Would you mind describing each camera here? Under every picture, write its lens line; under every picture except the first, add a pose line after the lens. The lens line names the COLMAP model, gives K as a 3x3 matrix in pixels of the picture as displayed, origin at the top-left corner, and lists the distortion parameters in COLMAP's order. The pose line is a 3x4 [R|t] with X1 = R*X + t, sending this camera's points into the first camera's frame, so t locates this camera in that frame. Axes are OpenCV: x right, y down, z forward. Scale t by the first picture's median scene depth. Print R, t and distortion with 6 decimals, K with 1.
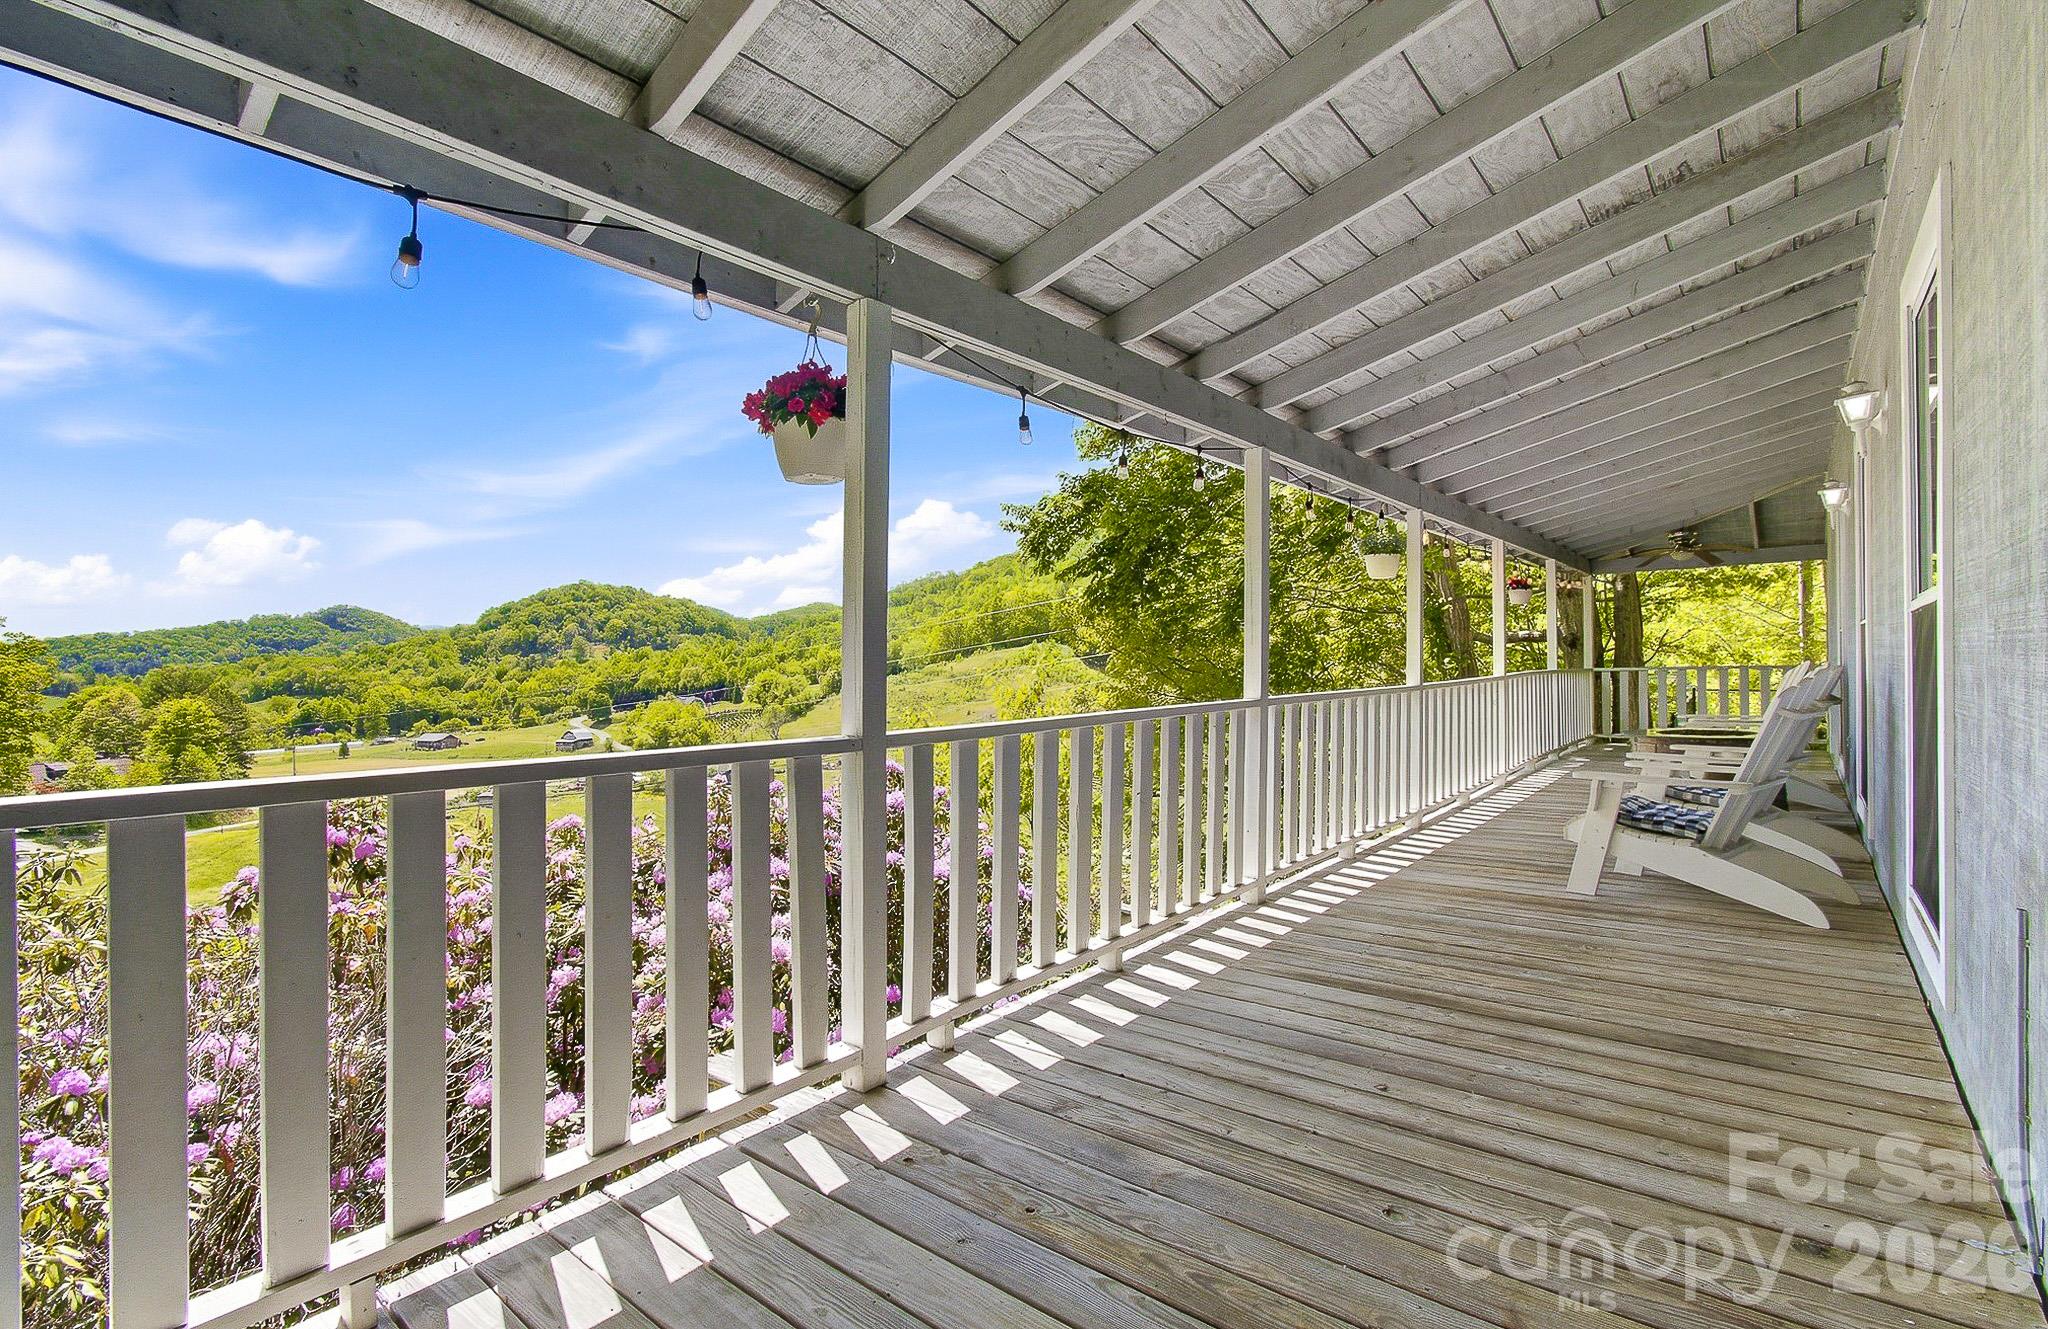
lens RADIAL K [[901.4, 0, 1028.4], [0, 901.4, 669.3], [0, 0, 1]] dist [0.001084, 0.000862]
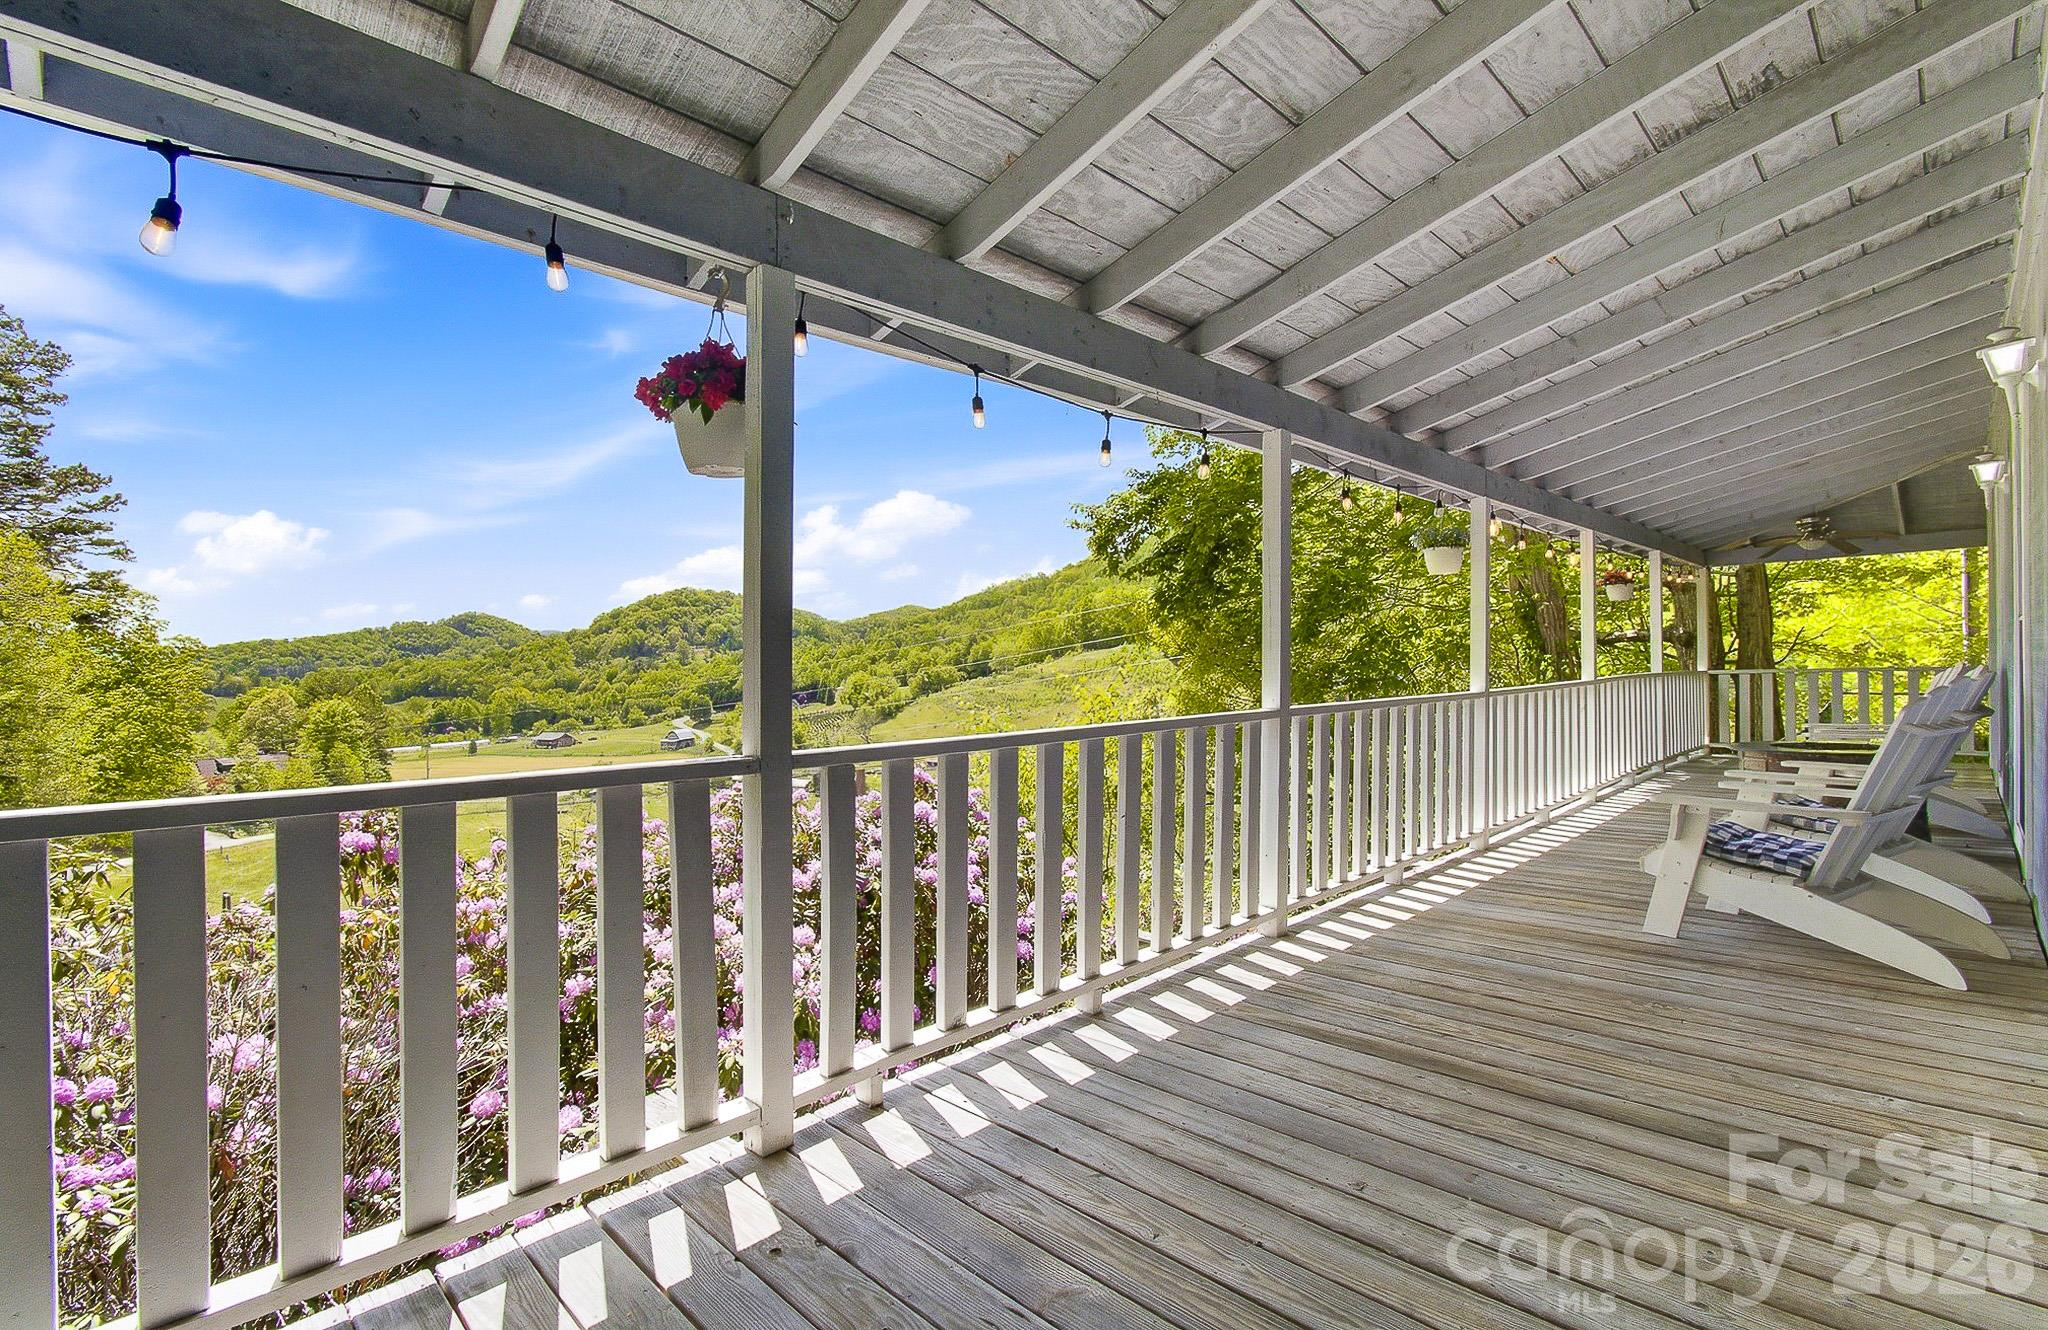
lens RADIAL K [[902.3, 0, 1025.8], [0, 902.3, 673.7], [0, 0, 1]] dist [0.005388, -0.003408]
pose [[0.995131, -0.001816, -0.098546, 0.105136], [0.002127, 0.999993, 0.003051, -0.006366], [0.098539, -0.003246, 0.995128, 0.088095]]
